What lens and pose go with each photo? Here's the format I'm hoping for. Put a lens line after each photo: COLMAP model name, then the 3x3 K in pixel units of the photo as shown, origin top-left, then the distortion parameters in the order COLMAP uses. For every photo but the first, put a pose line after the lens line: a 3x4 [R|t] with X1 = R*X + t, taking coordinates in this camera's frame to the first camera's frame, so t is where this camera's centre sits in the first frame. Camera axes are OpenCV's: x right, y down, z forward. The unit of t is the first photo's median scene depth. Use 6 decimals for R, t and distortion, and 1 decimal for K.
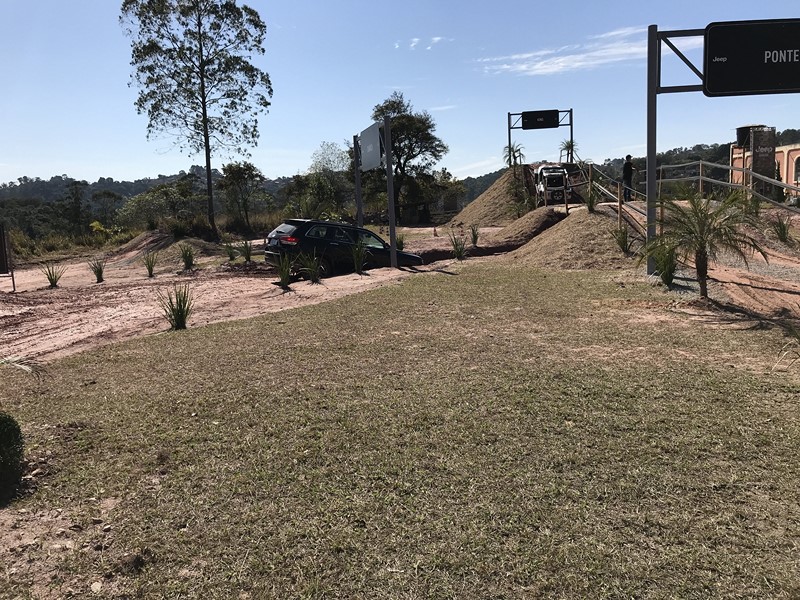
lens RADIAL K [[648.5, 0, 400.0], [0, 648.5, 300.0], [0, 0, 1]] dist [0.045936, -0.080012]
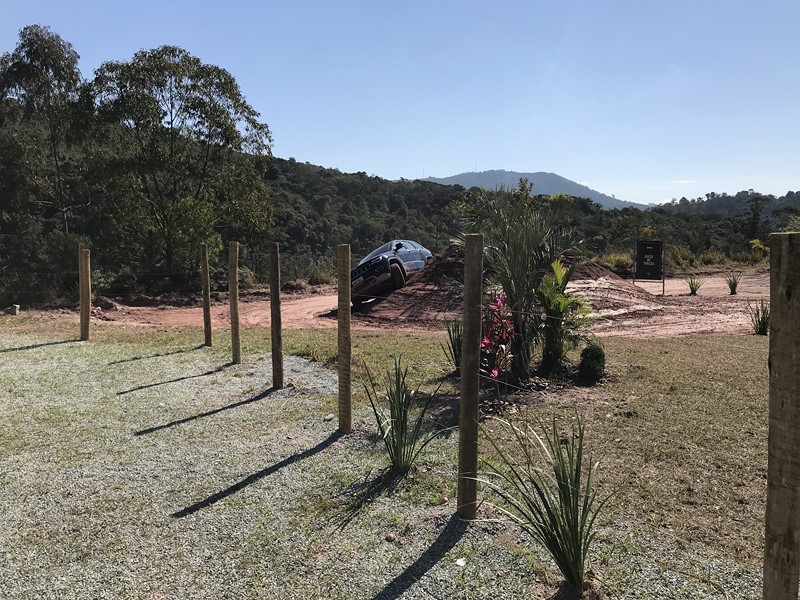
lens RADIAL K [[651.0, 0, 400.0], [0, 651.0, 300.0], [0, 0, 1]] dist [0.034653, -0.034293]
pose [[0.572659, 0.114791, -0.811717, 0.097985], [-0.130742, 0.990263, 0.047803, 0.002251], [0.809301, 0.078750, 0.582091, -0.102462]]
